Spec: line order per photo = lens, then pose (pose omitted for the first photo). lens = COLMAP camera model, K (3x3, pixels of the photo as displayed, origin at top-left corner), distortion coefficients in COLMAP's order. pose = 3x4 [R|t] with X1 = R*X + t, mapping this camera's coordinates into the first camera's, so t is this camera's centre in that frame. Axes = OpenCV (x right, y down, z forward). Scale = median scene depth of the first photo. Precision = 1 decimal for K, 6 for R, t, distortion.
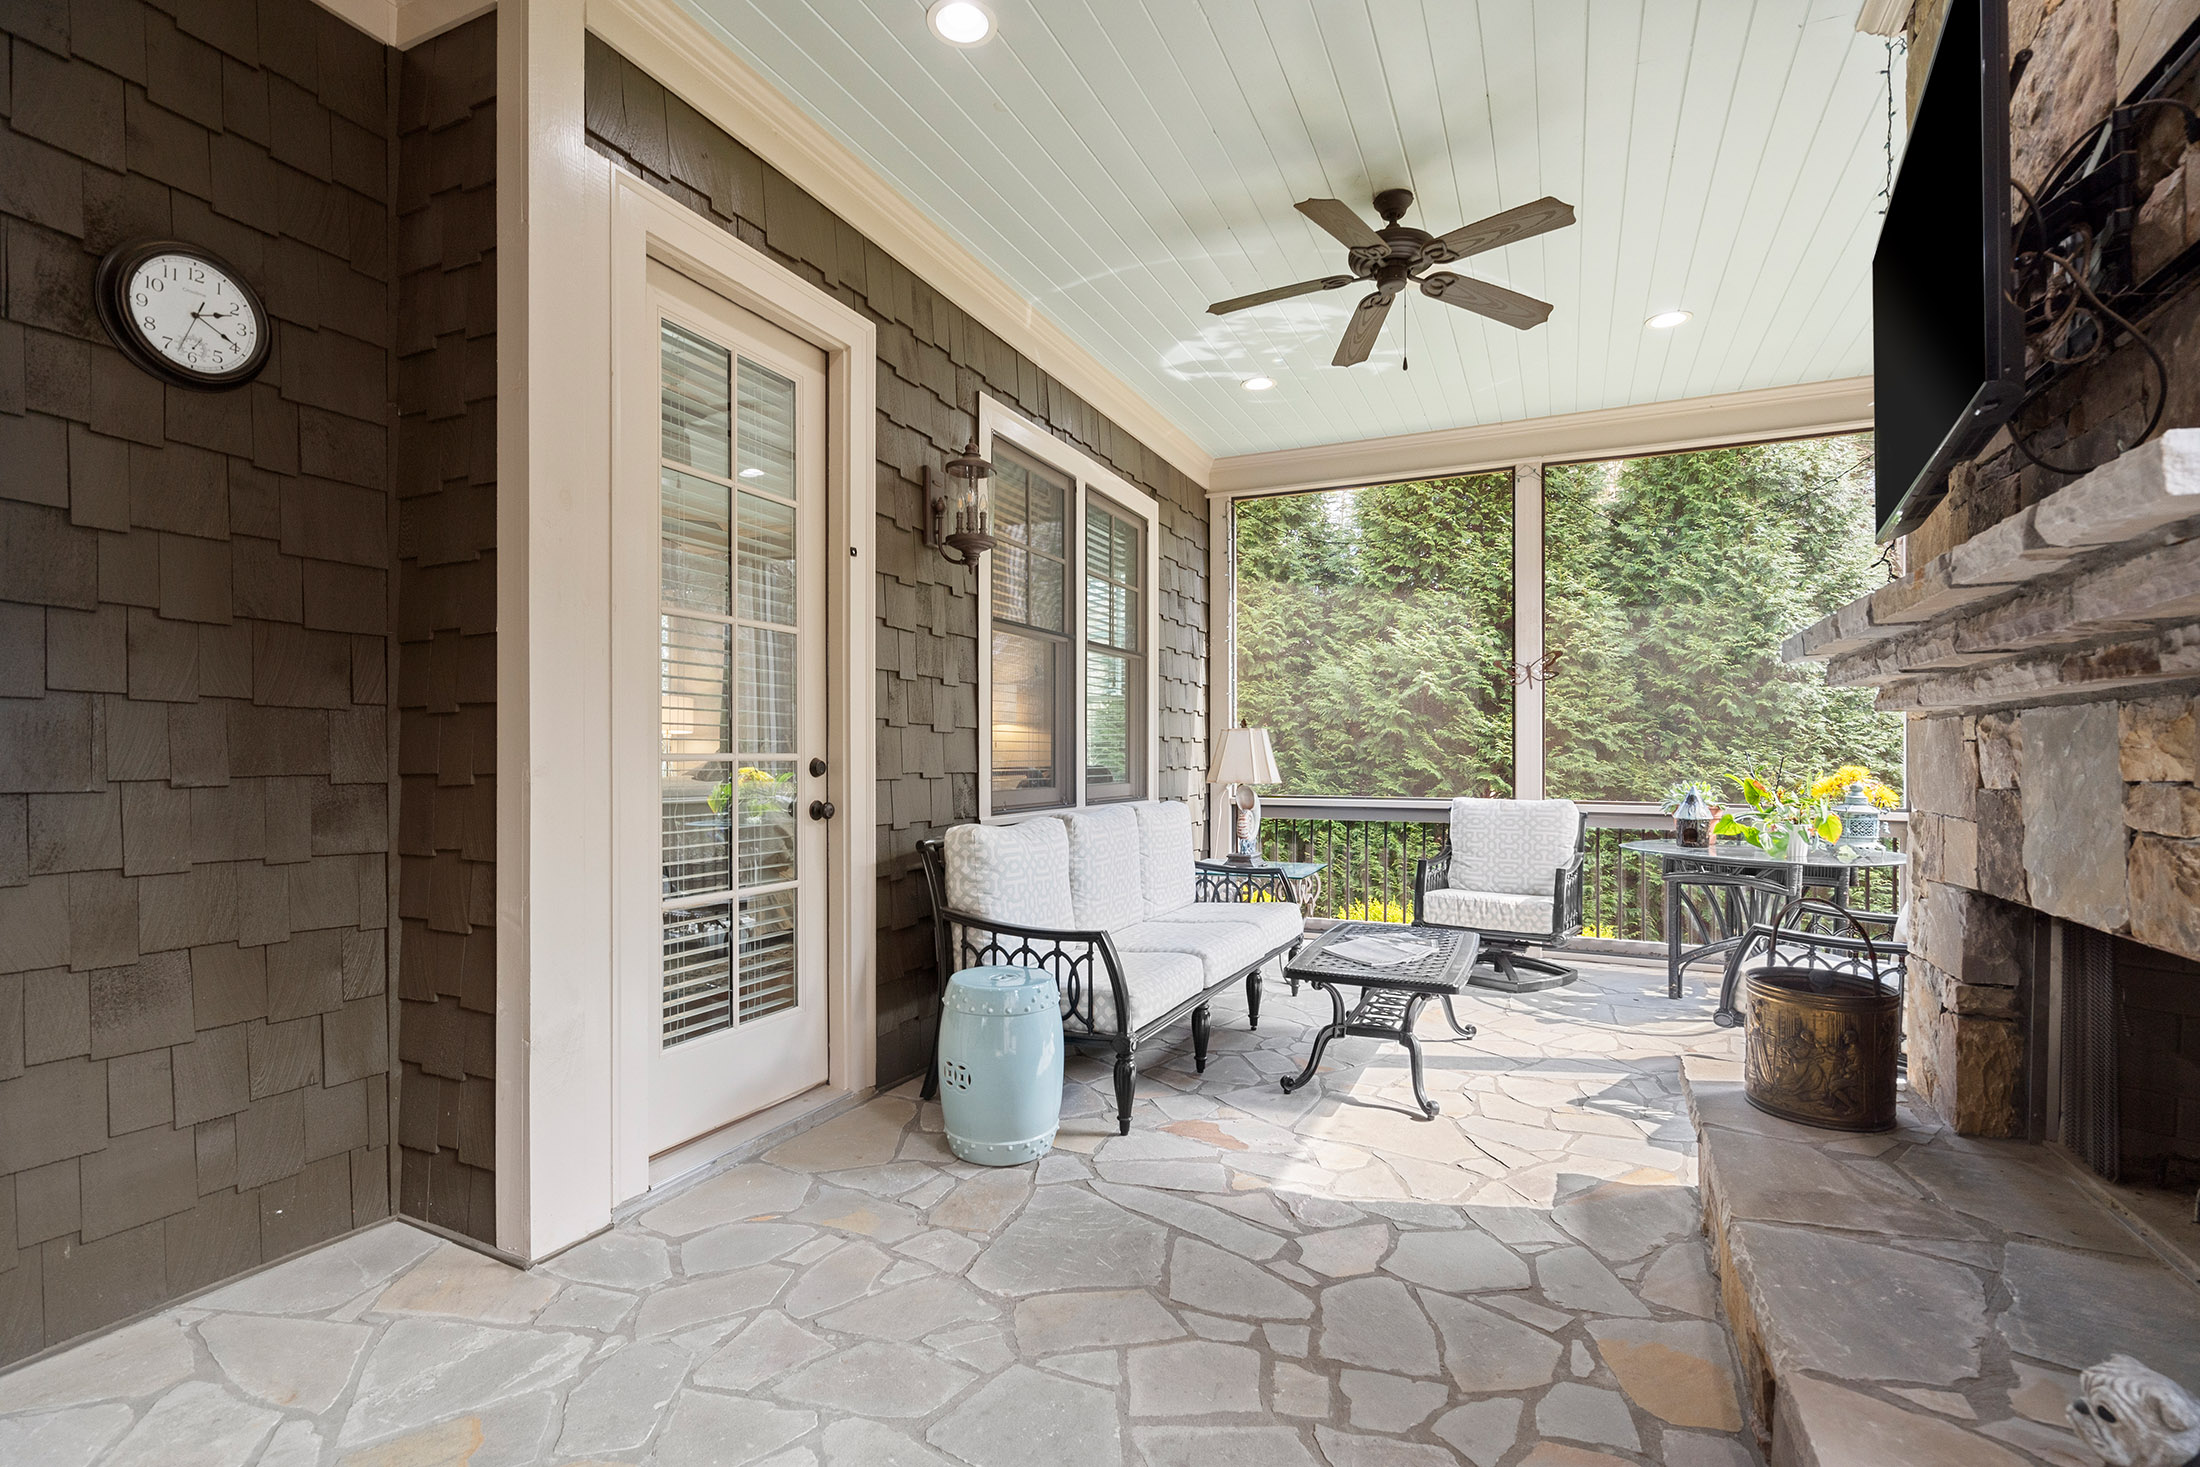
lens RADIAL K [[1018.8, 0, 1132.7], [0, 1018.8, 763.9], [0, 0, 1]] dist [-0.002926, -0.000599]
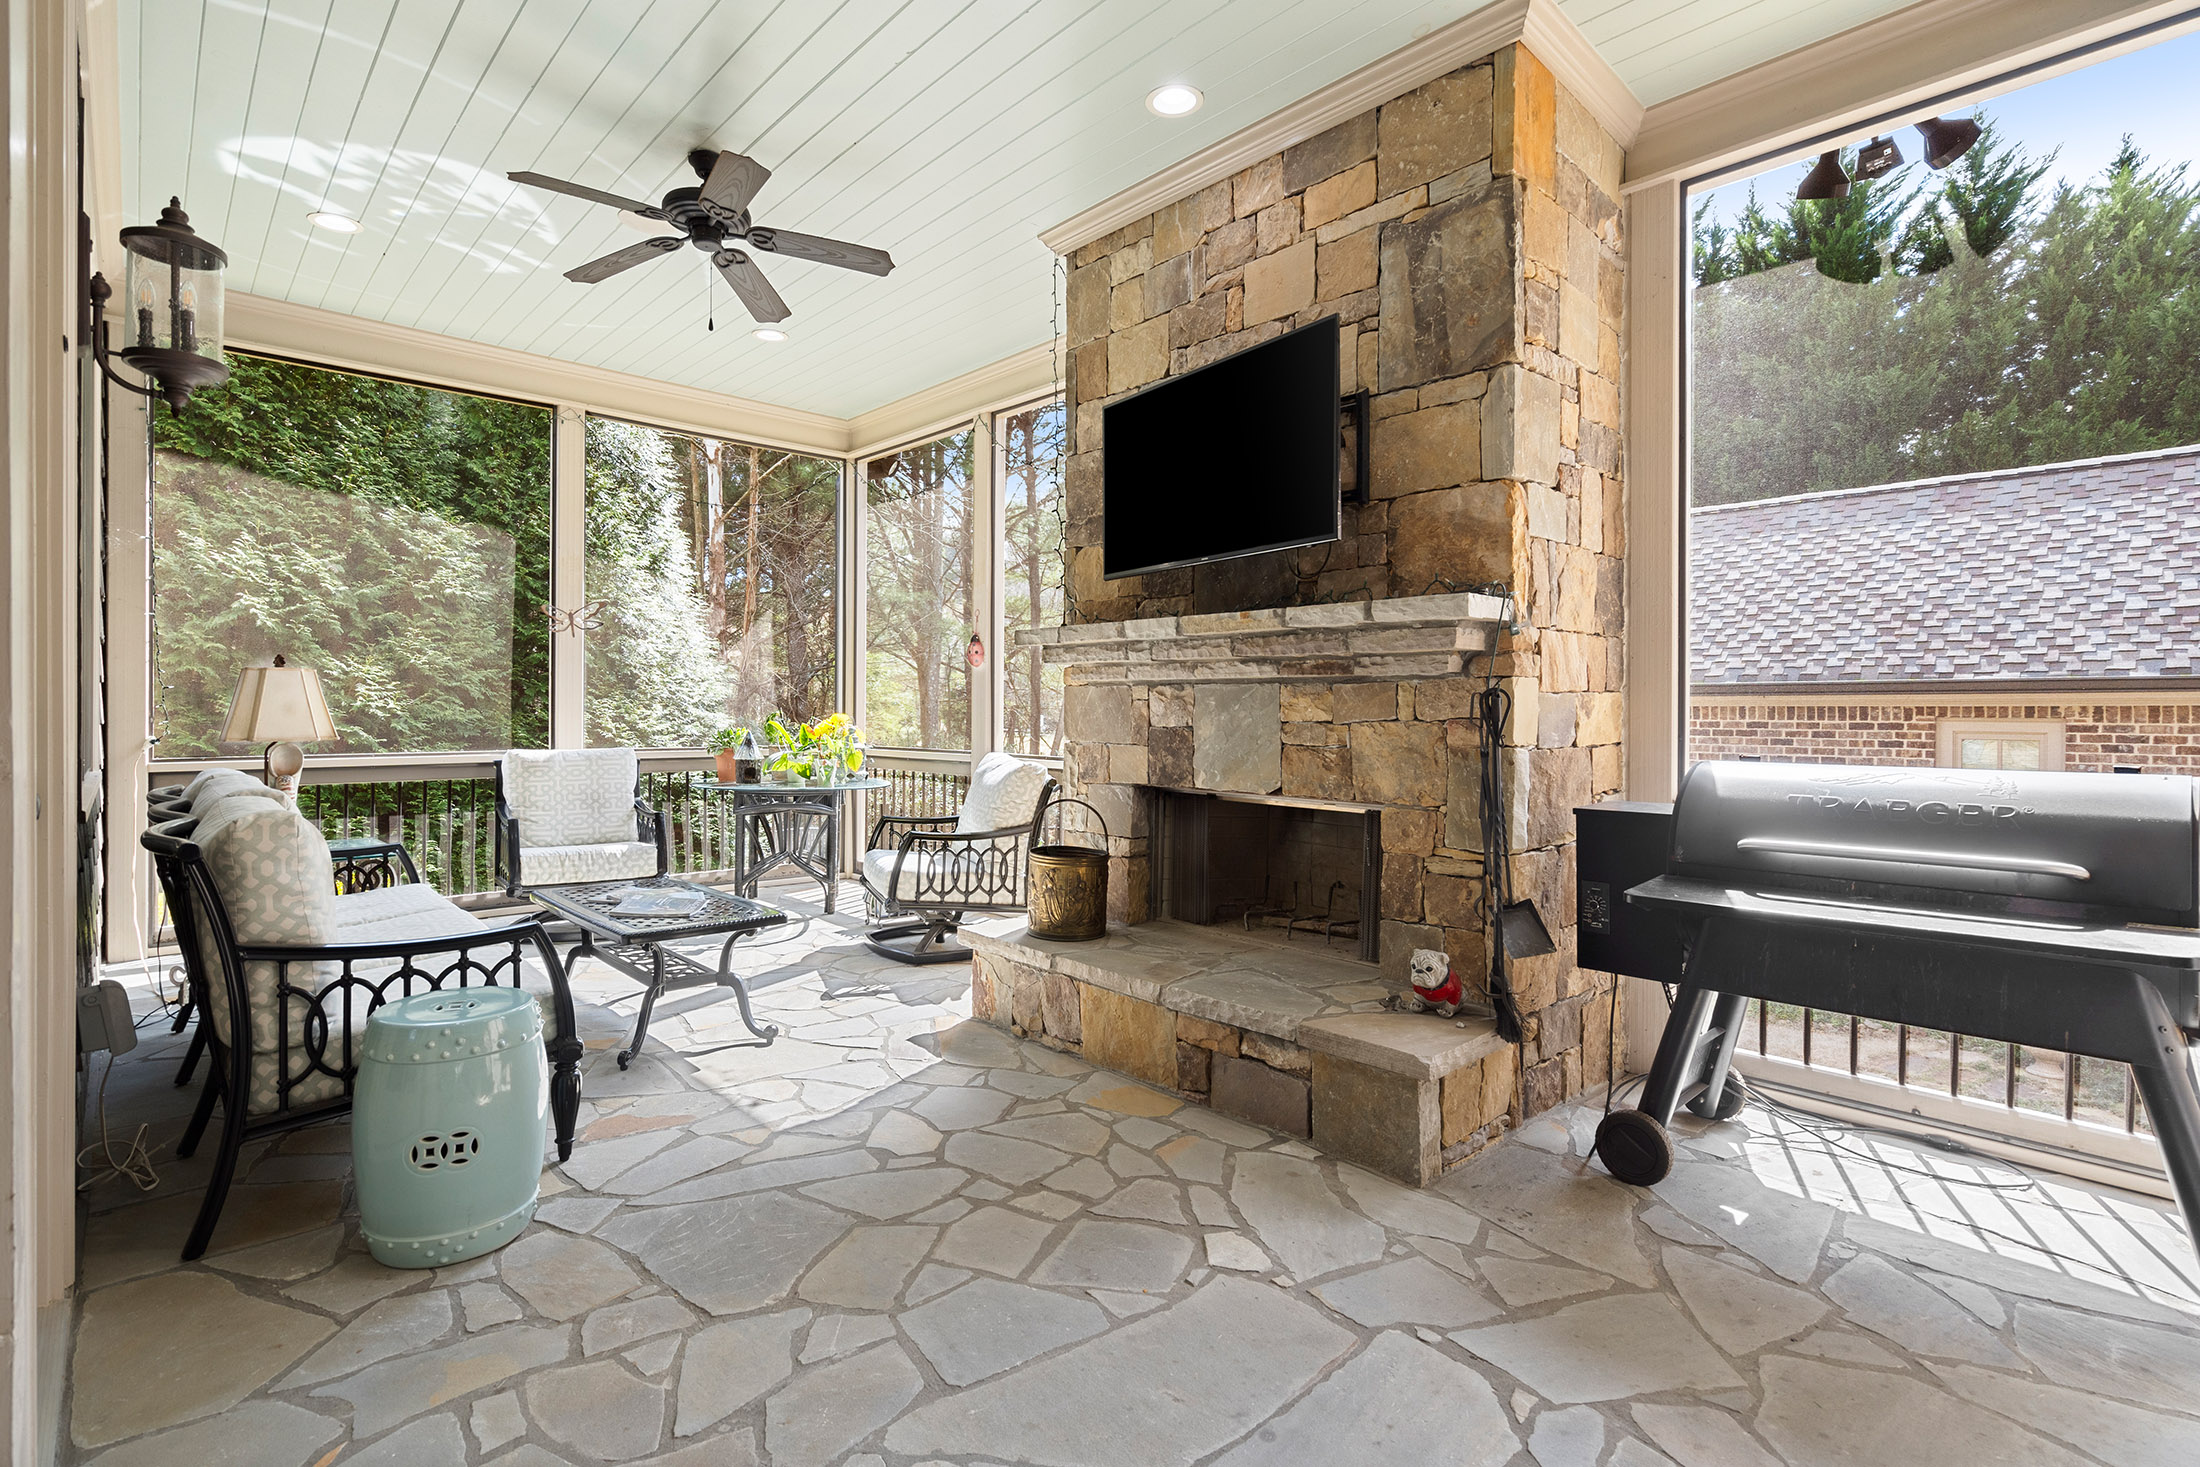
lens RADIAL K [[1018.8, 0, 1110.6], [0, 1018.8, 719.5], [0, 0, 1]] dist [-0.002926, -0.000599]
pose [[0.383878, -0.009707, 0.923333, -0.585173], [0.001763, 0.999951, 0.009779, -0.004683], [-0.923382, -0.002126, 0.383876, 0.259239]]
